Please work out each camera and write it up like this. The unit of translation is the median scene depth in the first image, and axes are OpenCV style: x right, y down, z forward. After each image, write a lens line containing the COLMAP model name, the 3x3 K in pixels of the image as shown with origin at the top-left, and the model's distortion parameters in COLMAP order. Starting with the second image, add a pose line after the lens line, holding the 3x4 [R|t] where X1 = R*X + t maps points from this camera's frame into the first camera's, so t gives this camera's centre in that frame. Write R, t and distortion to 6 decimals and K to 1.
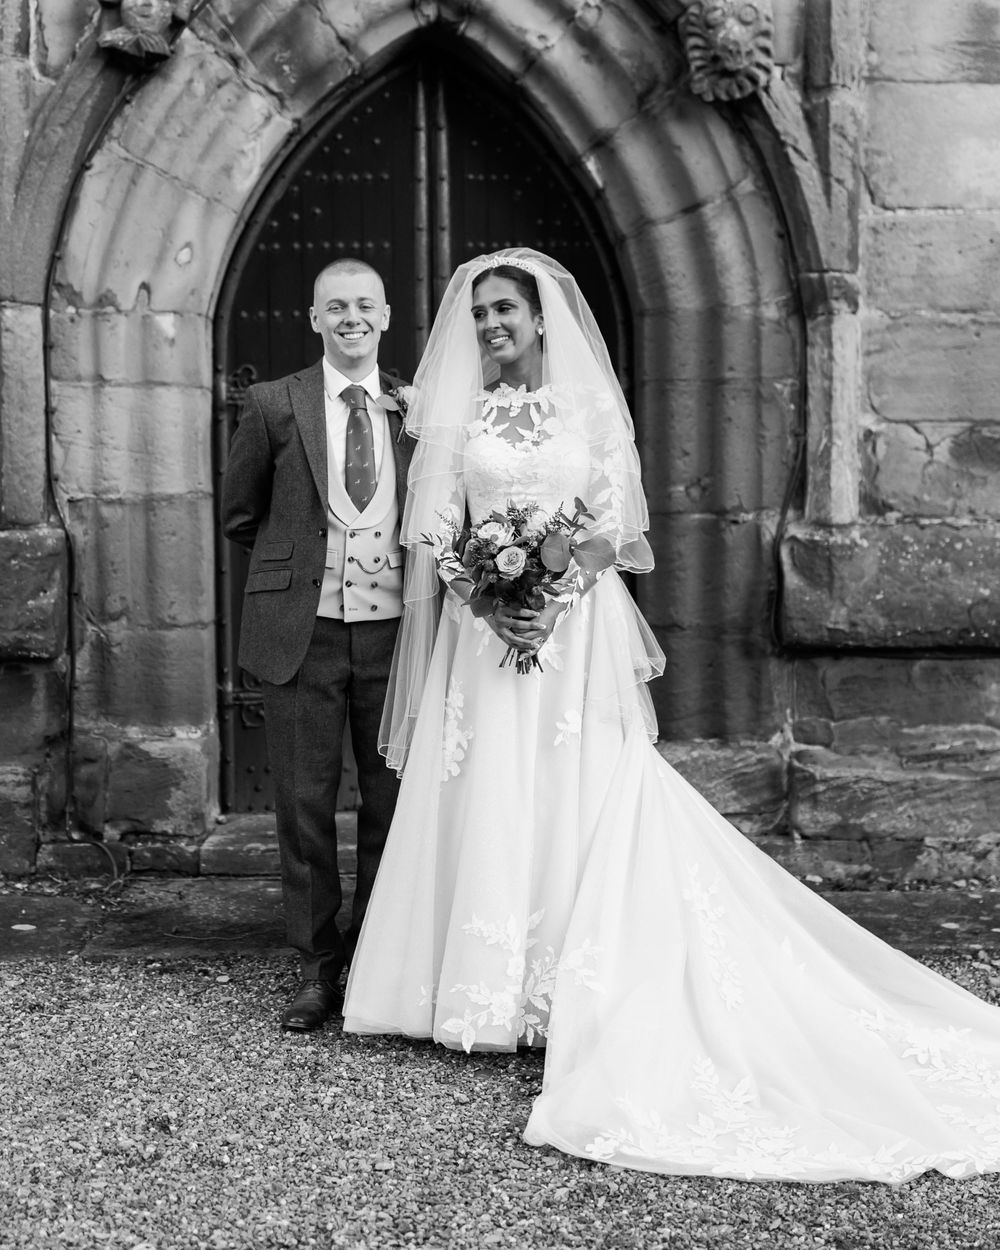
lens RADIAL K [[2185.6, 0, 557.0], [0, 2185.6, 648.0], [0, 0, 1]] dist [0.036830, -0.081992]
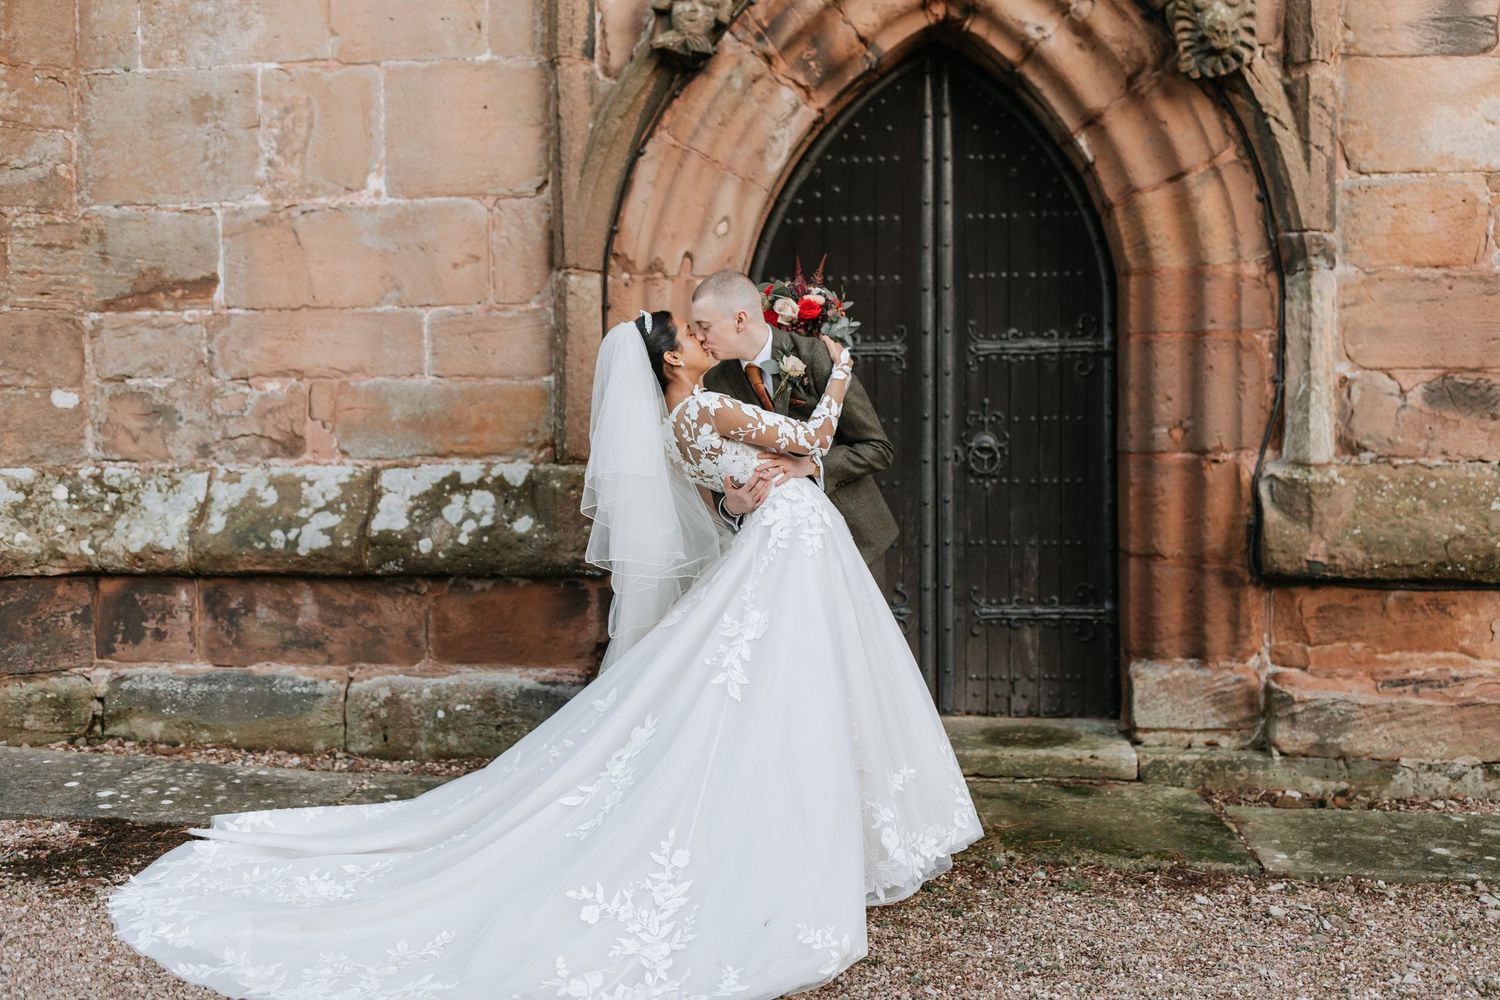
lens RADIAL K [[1656.7, 0, 754.2], [0, 1656.7, 476.8], [0, 0, 1]] dist [0.073877, -0.031024]
pose [[0.989062, 0.007028, -0.147334, -0.023734], [-0.013729, 0.998914, -0.044516, -0.009514], [0.146861, 0.046051, 0.988085, 0.143970]]
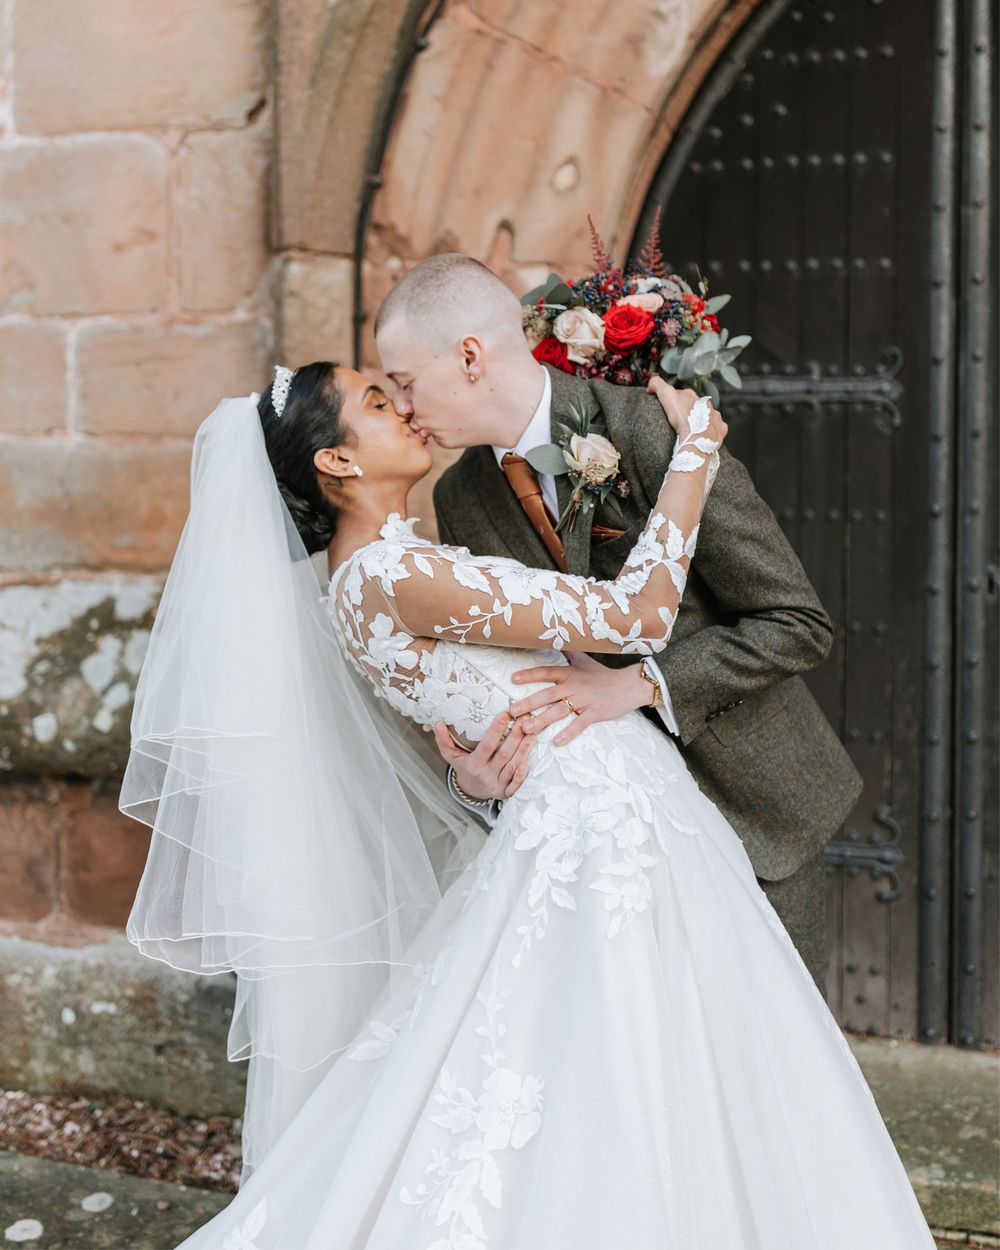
lens RADIAL K [[1665.7, 0, 500.6], [0, 1665.7, 467.4], [0, 0, 1]] dist [0.020568, -0.035523]
pose [[0.949809, 0.020730, -0.312142, -0.032199], [-0.035367, 0.998520, -0.041304, -0.072105], [0.310824, 0.050270, 0.949137, 0.528980]]
